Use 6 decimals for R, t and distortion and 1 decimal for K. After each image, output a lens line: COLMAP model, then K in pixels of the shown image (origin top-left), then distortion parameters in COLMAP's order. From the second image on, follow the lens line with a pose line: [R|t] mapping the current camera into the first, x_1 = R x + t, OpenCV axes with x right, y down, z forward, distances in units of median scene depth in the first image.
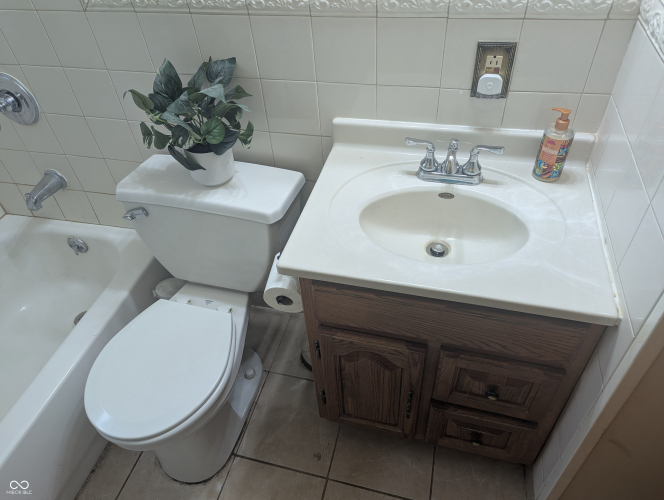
lens RADIAL K [[467.8, 0, 332.0], [0, 467.8, 250.0], [0, 0, 1]] dist [0.057371, -0.049178]
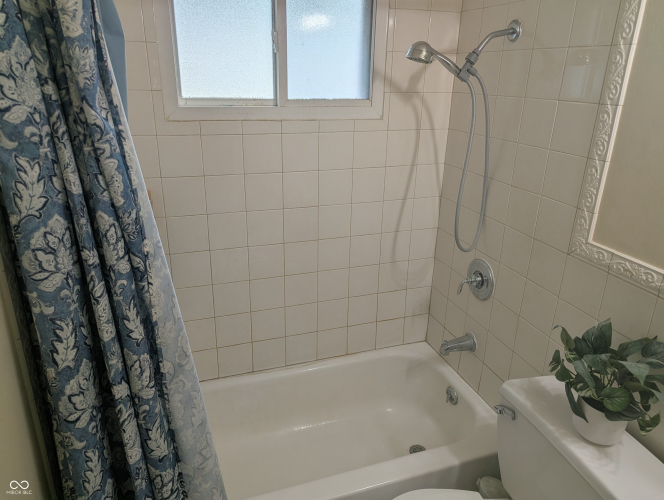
lens RADIAL K [[467.8, 0, 332.0], [0, 467.8, 250.0], [0, 0, 1]] dist [0.057371, -0.049178]
pose [[0.548645, 0.365430, -0.751964, 0.055848], [-0.609455, 0.790508, -0.060508, -0.068509], [0.572322, 0.491486, 0.656421, -0.146752]]
